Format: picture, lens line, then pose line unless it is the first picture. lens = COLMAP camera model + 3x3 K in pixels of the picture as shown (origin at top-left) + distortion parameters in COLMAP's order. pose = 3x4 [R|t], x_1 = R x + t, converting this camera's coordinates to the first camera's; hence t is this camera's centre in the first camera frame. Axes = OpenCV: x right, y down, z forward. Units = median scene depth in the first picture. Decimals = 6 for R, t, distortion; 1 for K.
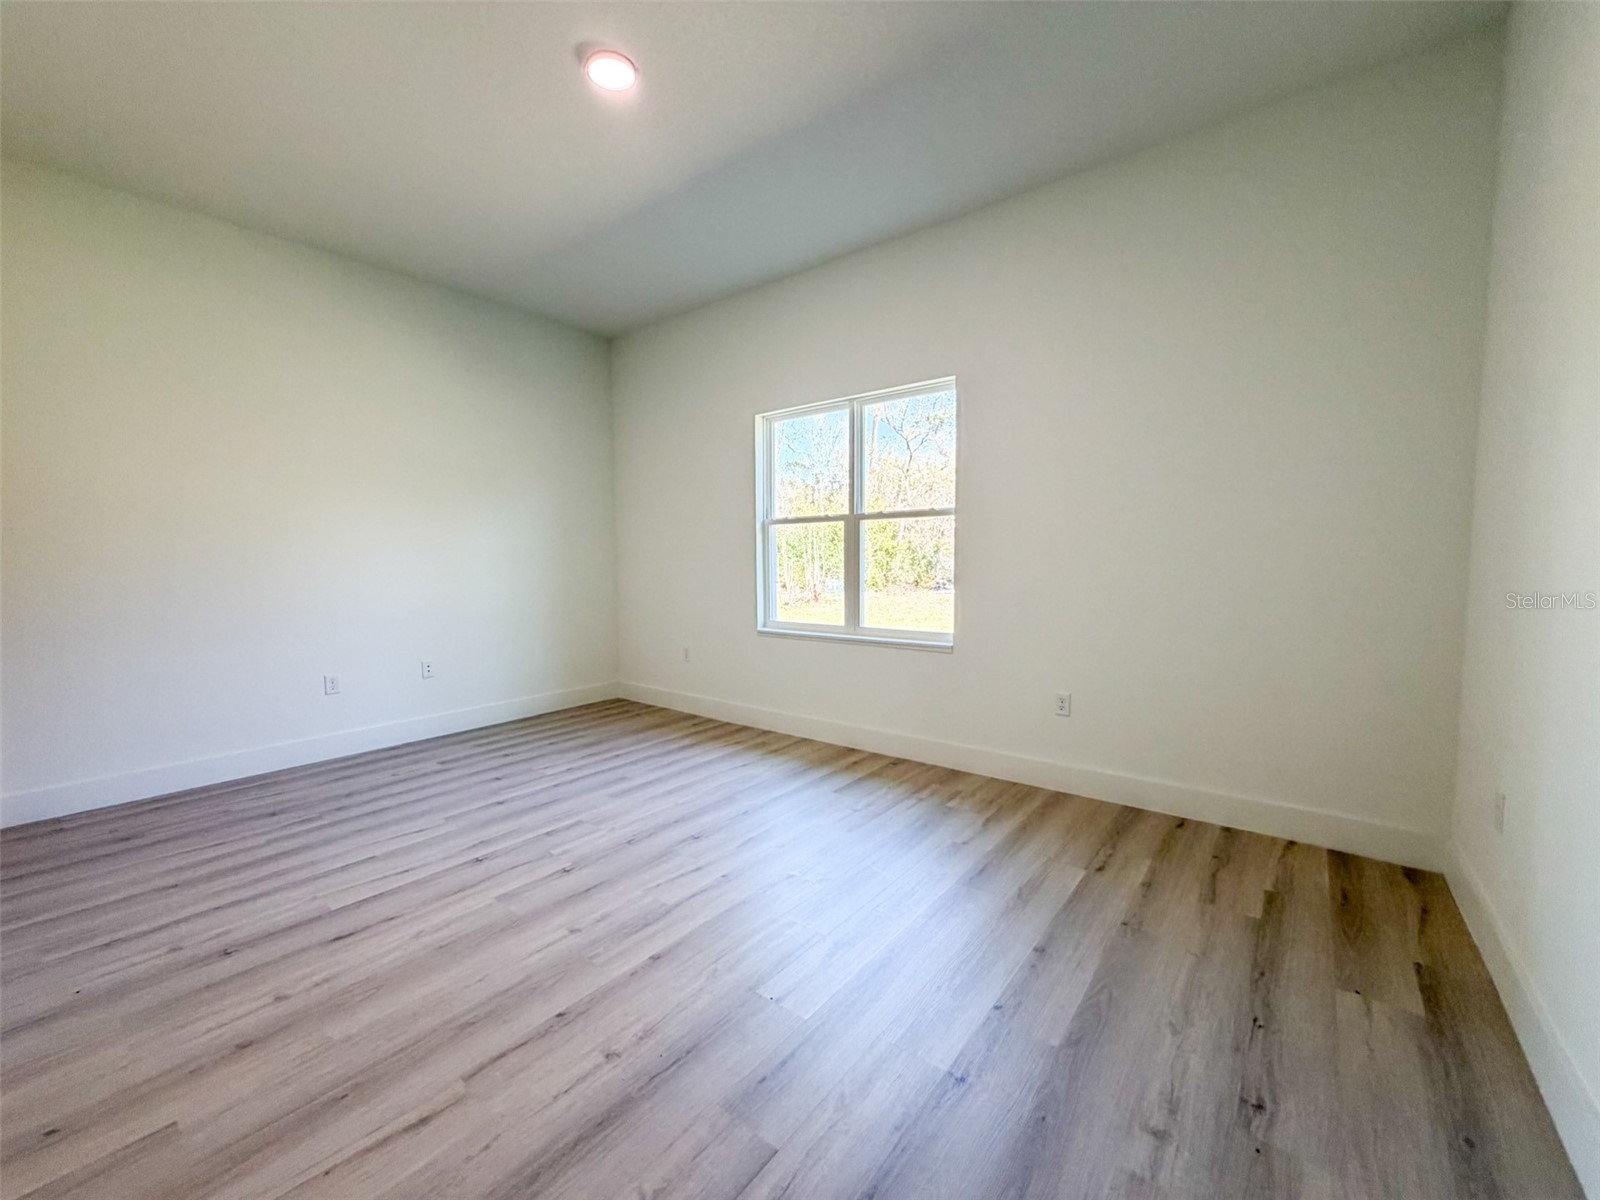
lens RADIAL K [[641.3, 0, 797.5], [0, 641.3, 600.0], [0, 0, 1]] dist [-0.000940, 0.000183]
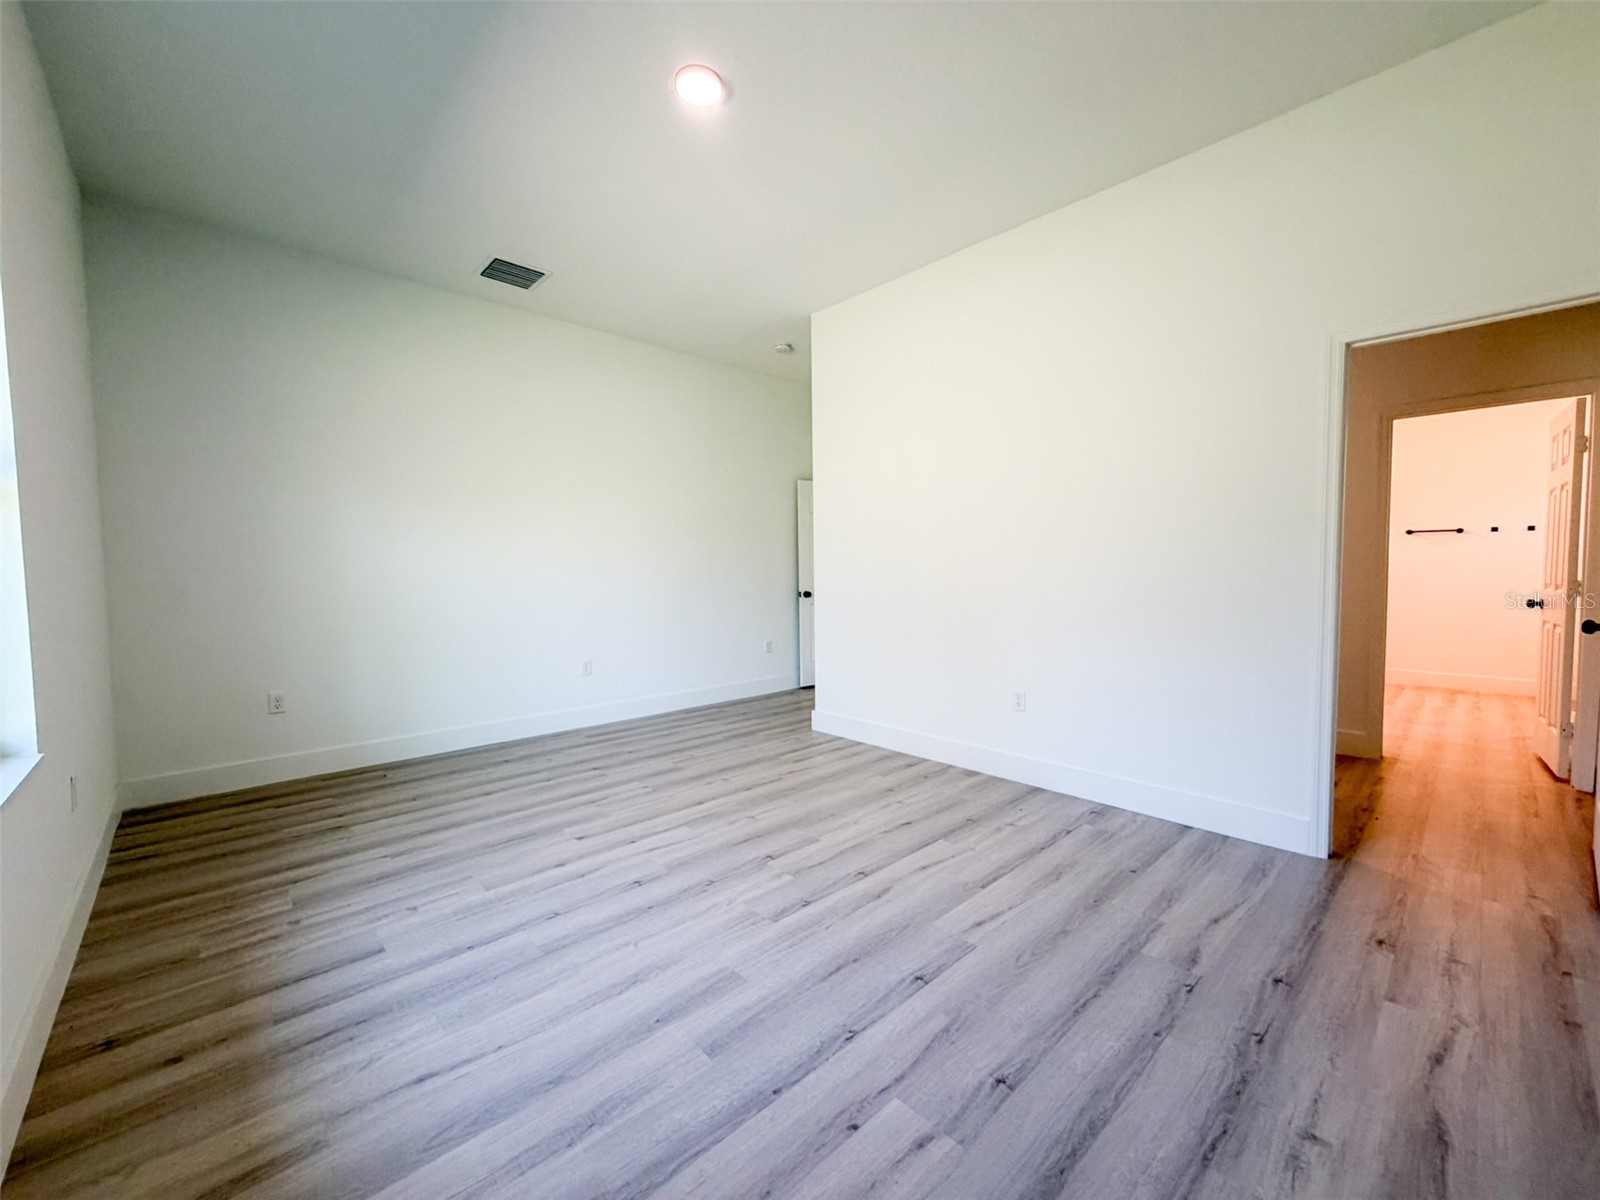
lens RADIAL K [[641.3, 0, 797.5], [0, 641.3, 600.0], [0, 0, 1]] dist [-0.000940, 0.000183]
pose [[-0.988387, 0.005547, 0.151857, -0.522957], [0.022681, 0.993524, 0.111332, -0.112468], [-0.150256, 0.113484, -0.982112, 1.826938]]
